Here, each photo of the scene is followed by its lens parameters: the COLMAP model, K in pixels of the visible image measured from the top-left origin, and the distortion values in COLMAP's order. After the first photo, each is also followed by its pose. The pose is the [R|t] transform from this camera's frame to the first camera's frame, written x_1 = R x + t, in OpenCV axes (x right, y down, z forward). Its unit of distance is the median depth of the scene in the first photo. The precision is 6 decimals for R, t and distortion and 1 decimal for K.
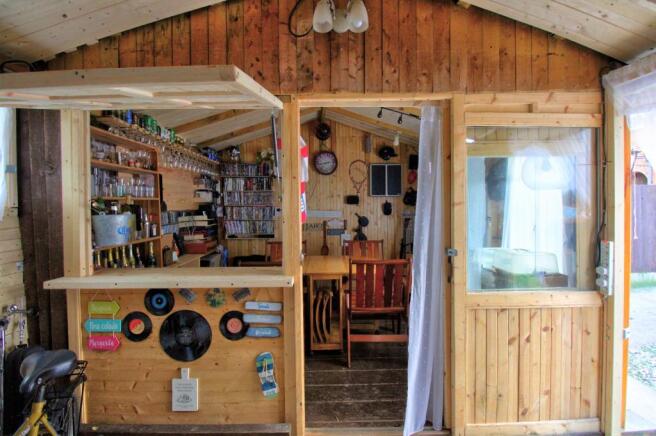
lens RADIAL K [[315.7, 0, 329.2], [0, 315.7, 217.4], [0, 0, 1]] dist [-0.004196, -0.001763]
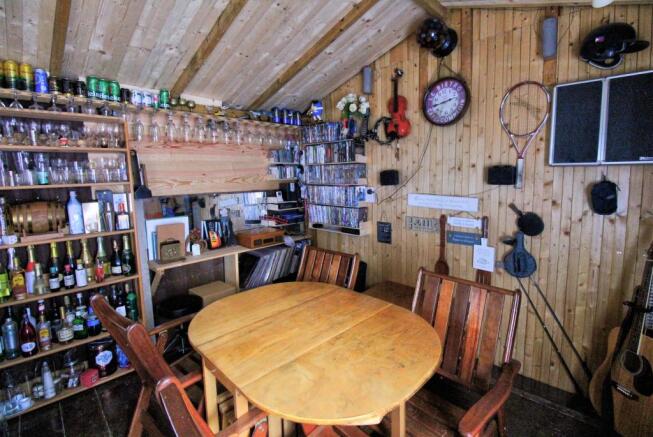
lens RADIAL K [[314.3, 0, 324.4], [0, 314.3, 213.1], [0, 0, 1]] dist [-0.004196, -0.001763]
pose [[0.680854, 0.082841, -0.727719, 0.233720], [-0.013033, 0.994796, 0.101051, -0.042867], [0.732303, -0.059316, 0.678390, 0.500736]]
